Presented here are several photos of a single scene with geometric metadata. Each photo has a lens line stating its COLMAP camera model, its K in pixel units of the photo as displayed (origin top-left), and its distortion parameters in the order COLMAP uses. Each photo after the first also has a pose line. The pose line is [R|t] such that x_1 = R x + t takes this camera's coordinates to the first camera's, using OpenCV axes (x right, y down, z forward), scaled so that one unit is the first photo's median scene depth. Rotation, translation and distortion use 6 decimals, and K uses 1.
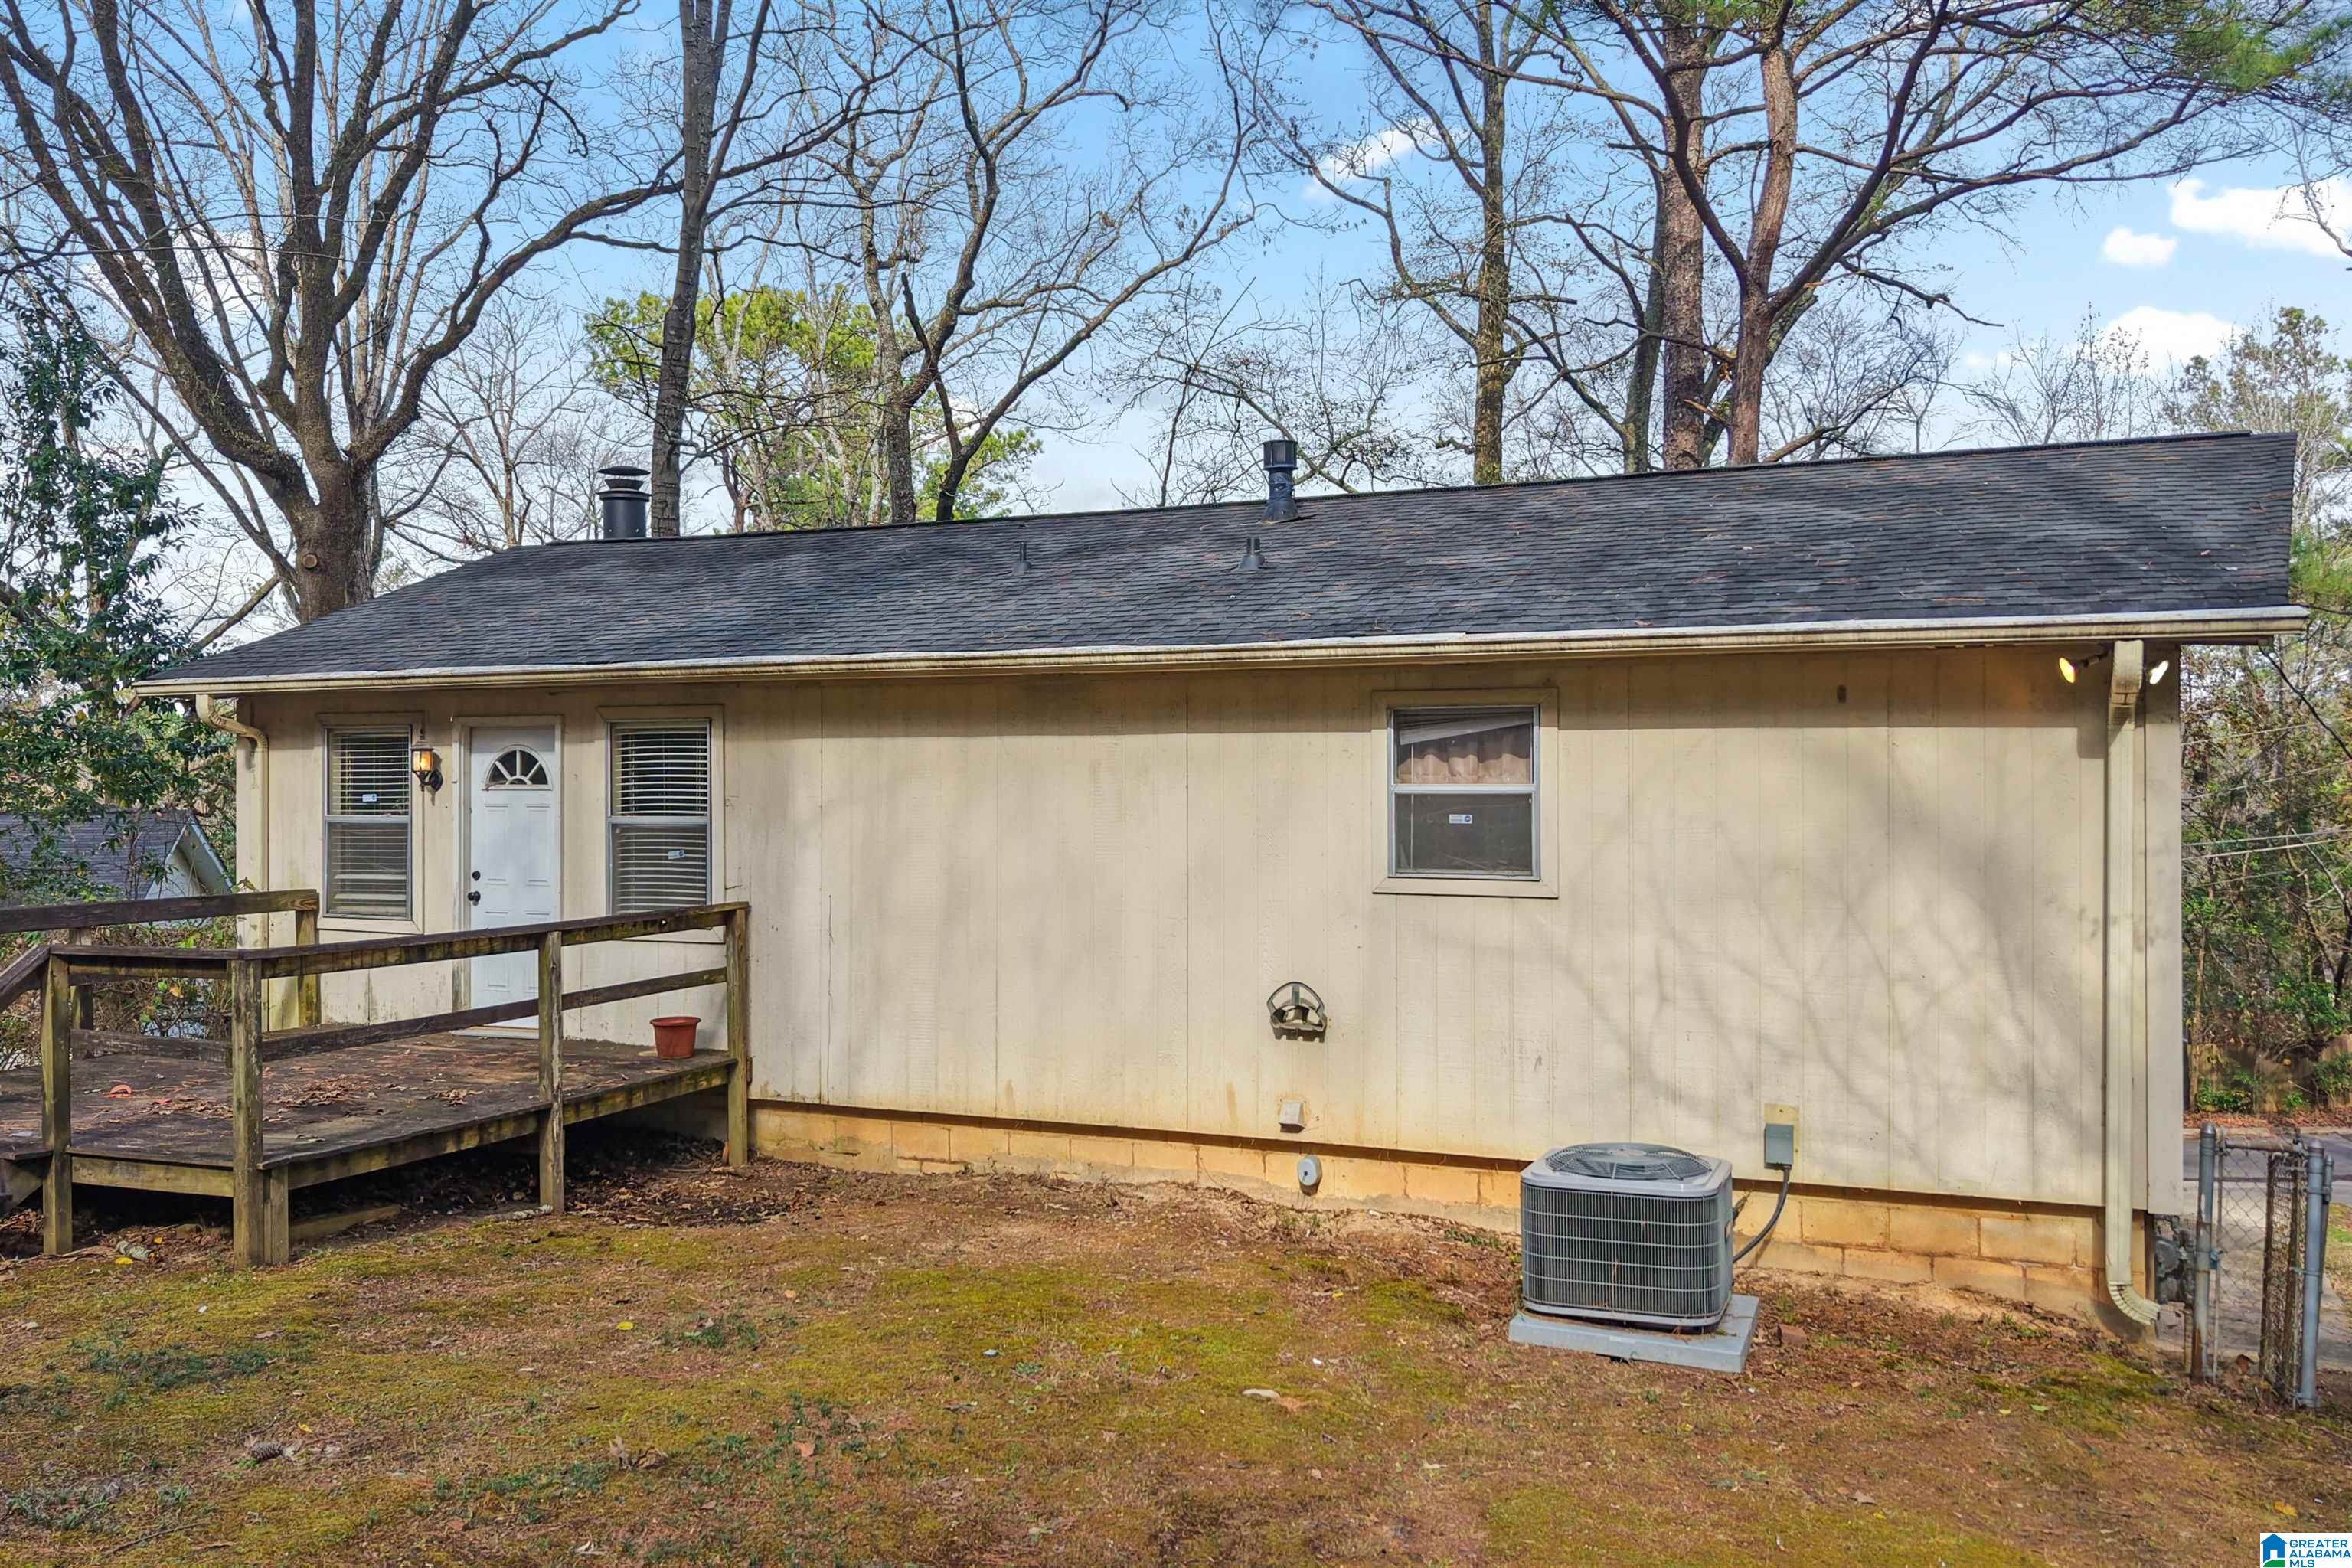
lens RADIAL K [[1831.4, 0, 1158.9], [0, 1831.4, 764.7], [0, 0, 1]] dist [0.030629, -0.076210]
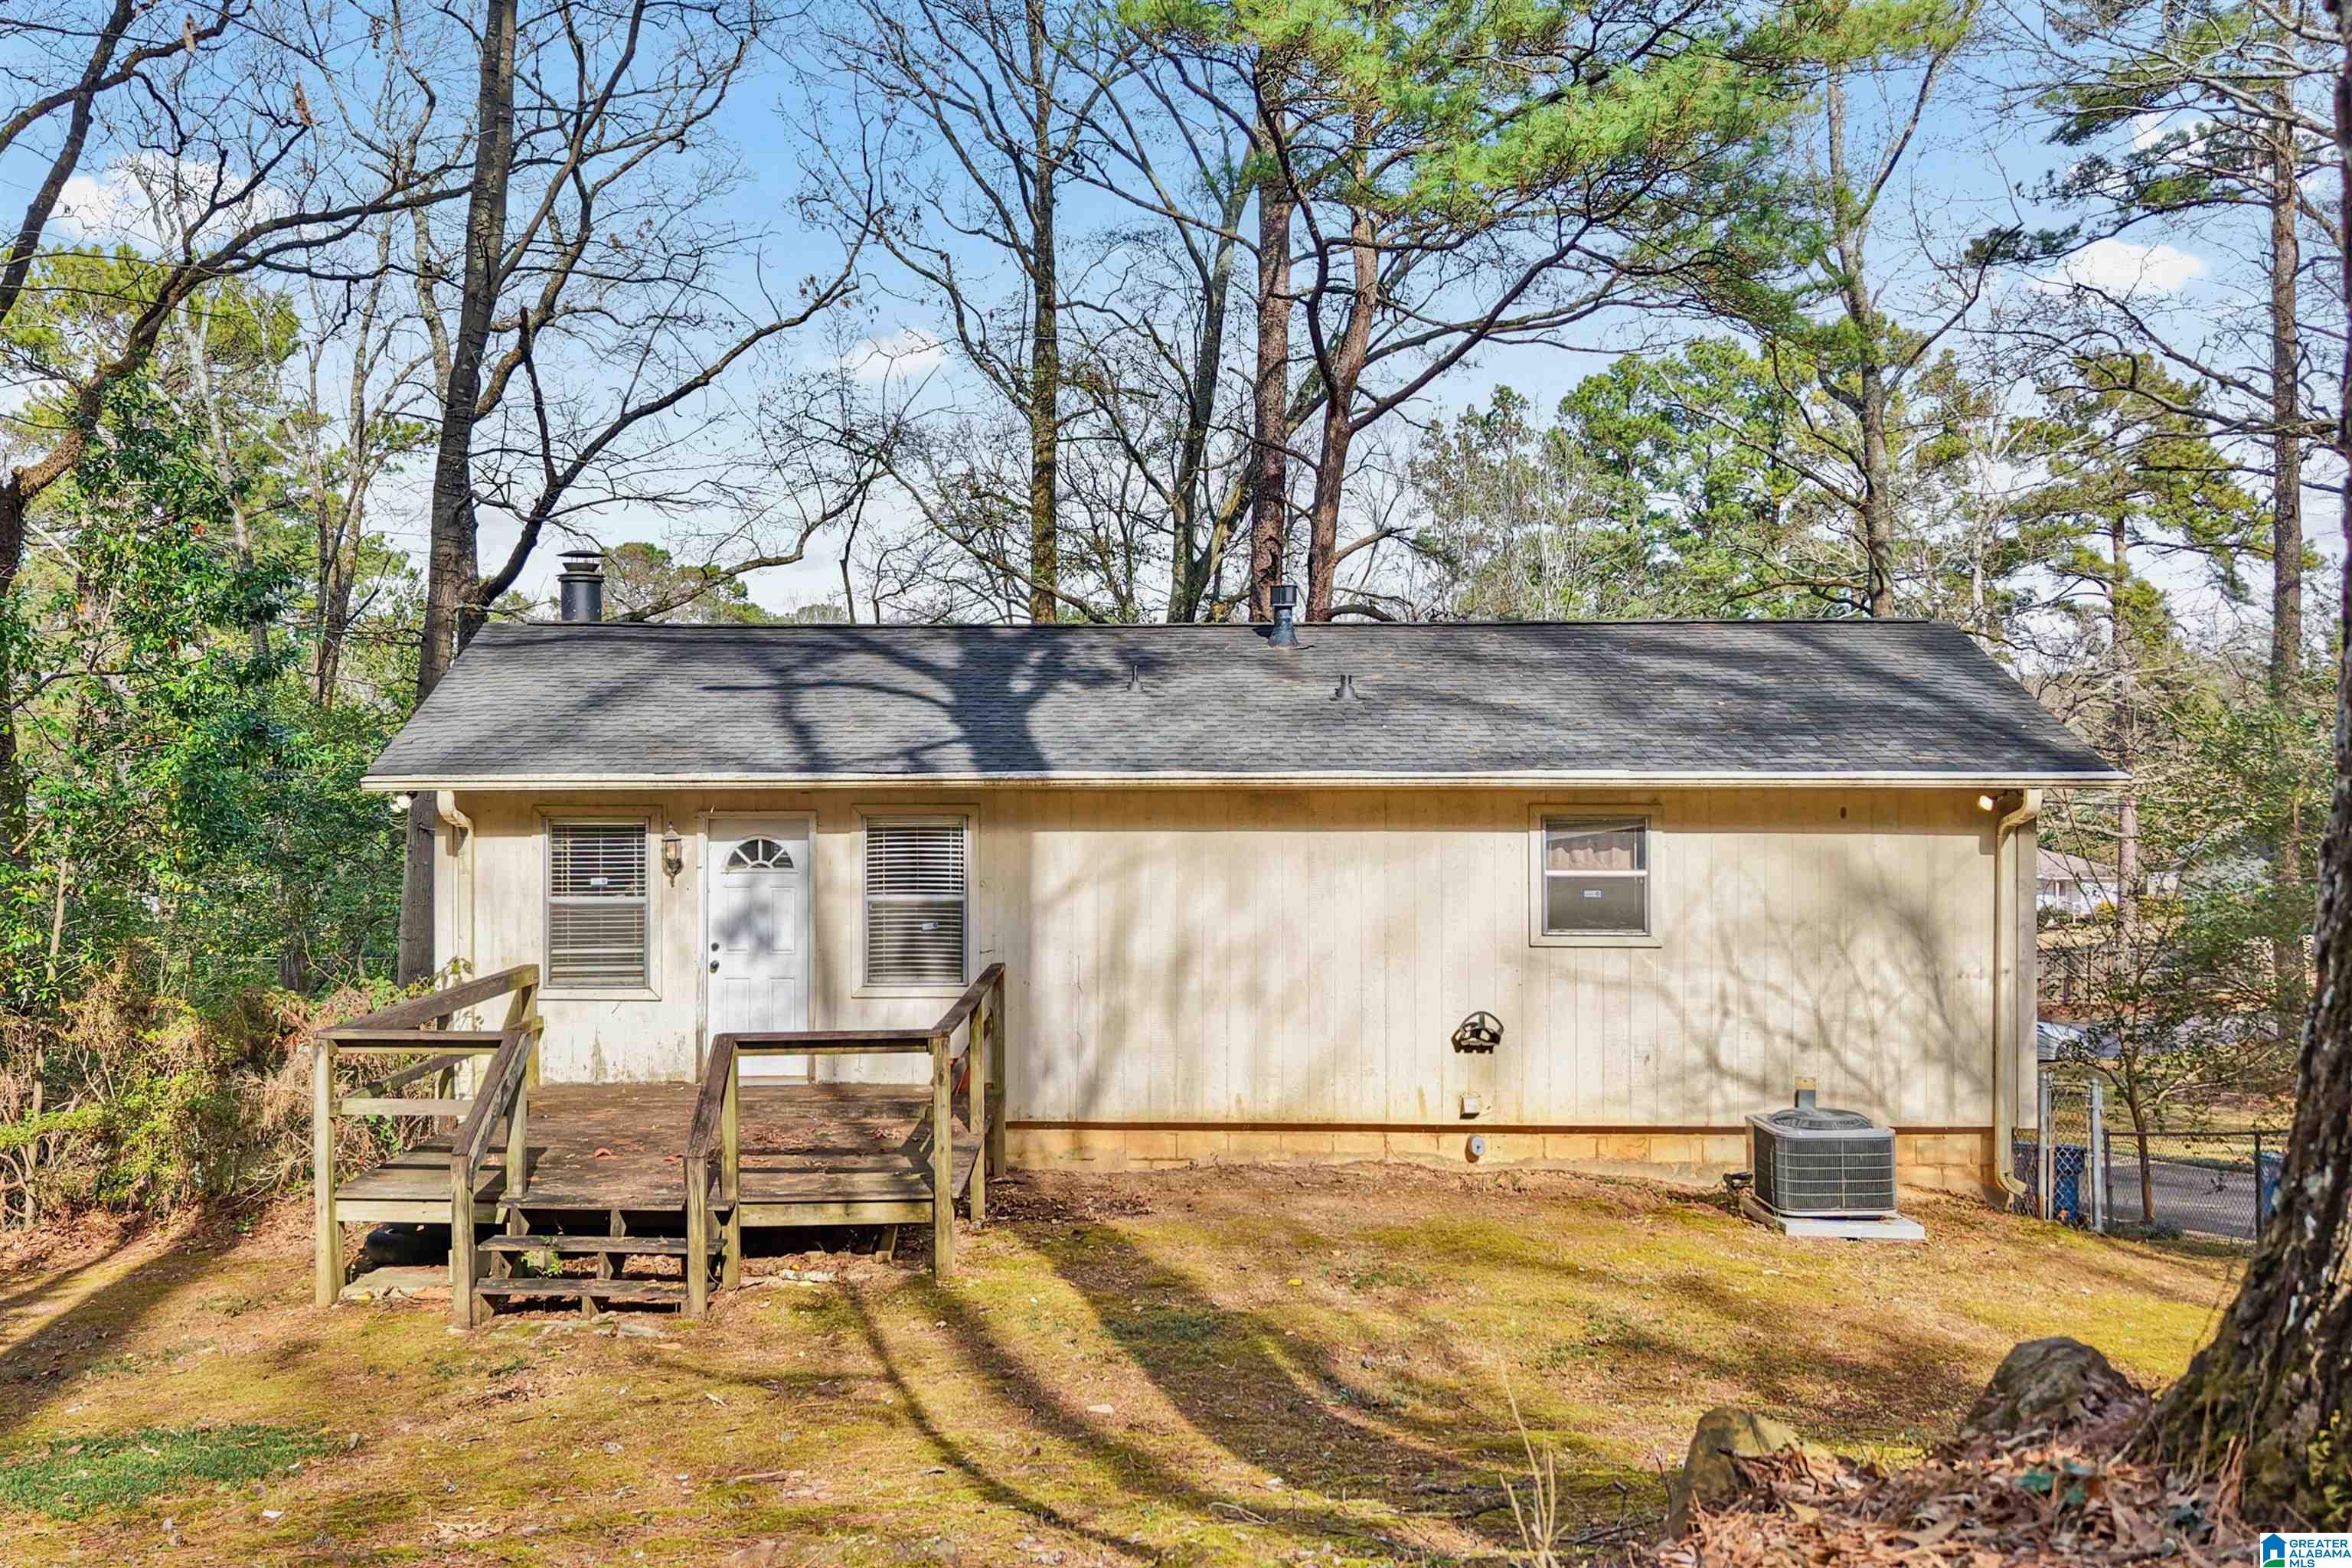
lens RADIAL K [[1831.4, 0, 1117.1], [0, 1831.4, 766.0], [0, 0, 1]] dist [0.030629, -0.076210]
pose [[0.928639, 0.002484, 0.370977, -0.676565], [-0.004297, 0.999983, 0.004062, -0.071033], [-0.370960, -0.005366, 0.928633, -0.194574]]
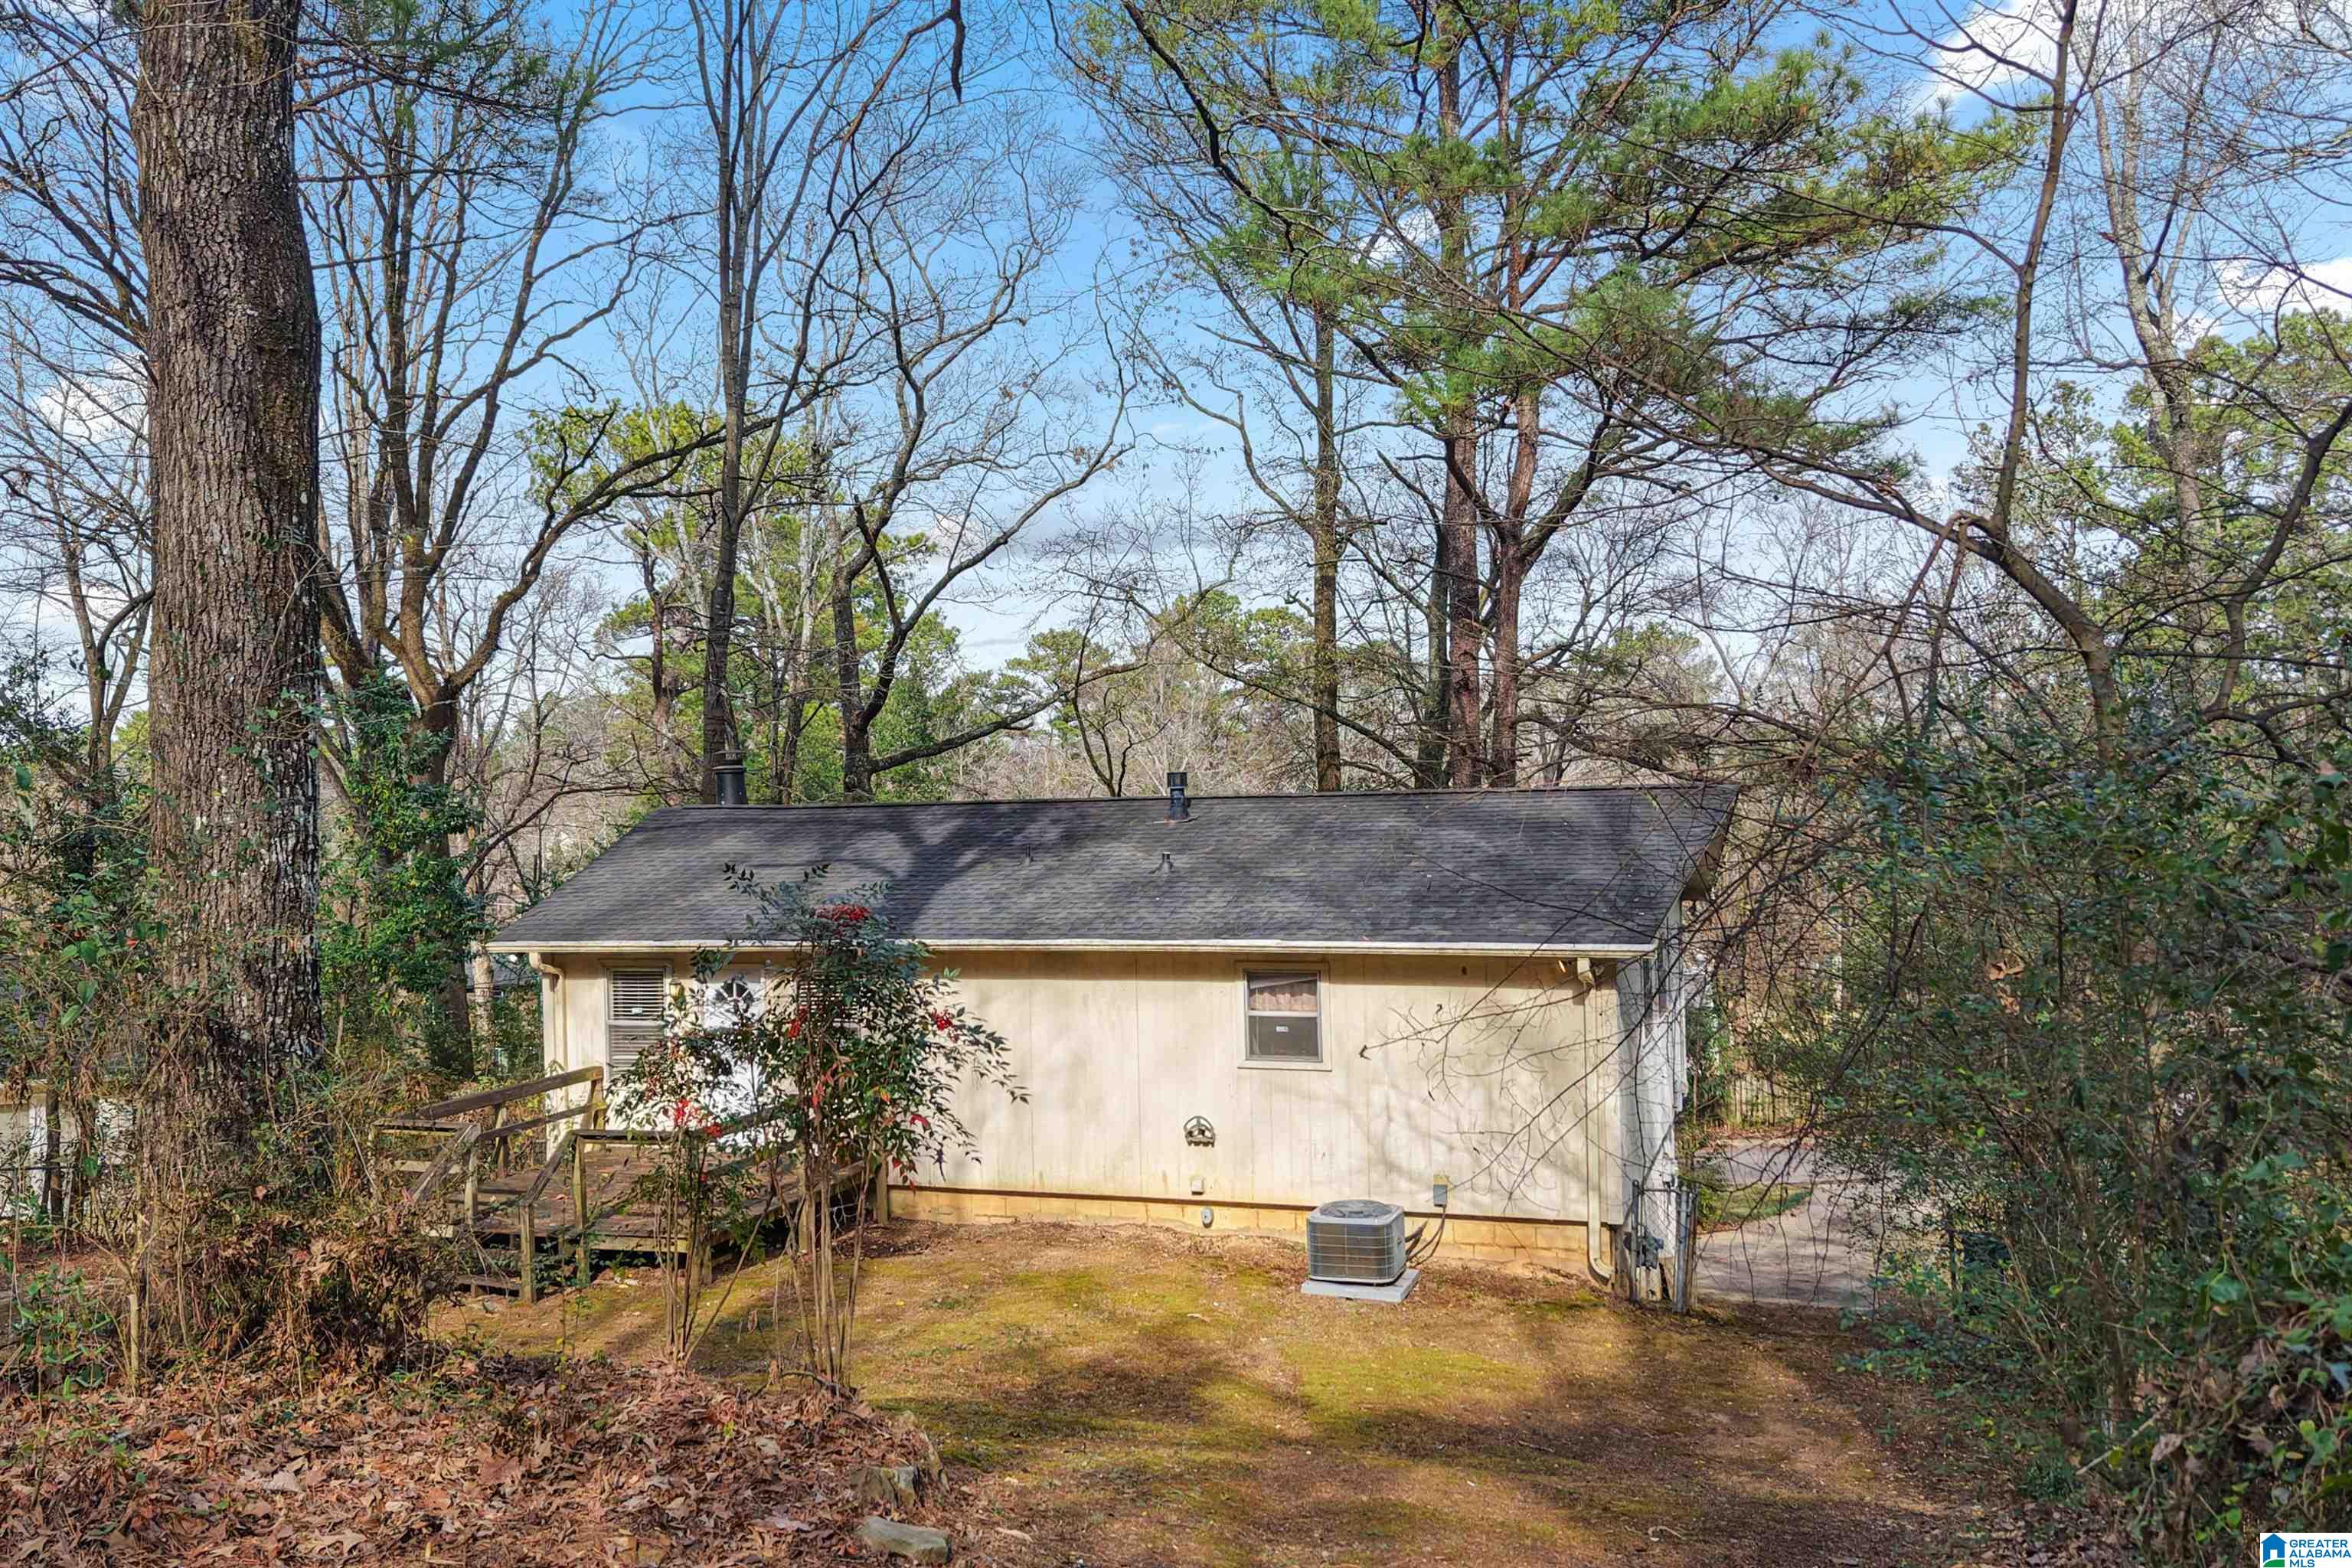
lens RADIAL K [[1831.4, 0, 1150.7], [0, 1831.4, 806.1], [0, 0, 1]] dist [0.030629, -0.076210]
pose [[0.997534, -0.024271, 0.065851, -0.086745], [0.023576, 0.999658, 0.011310, -0.213866], [-0.066102, -0.009730, 0.997765, -0.841941]]
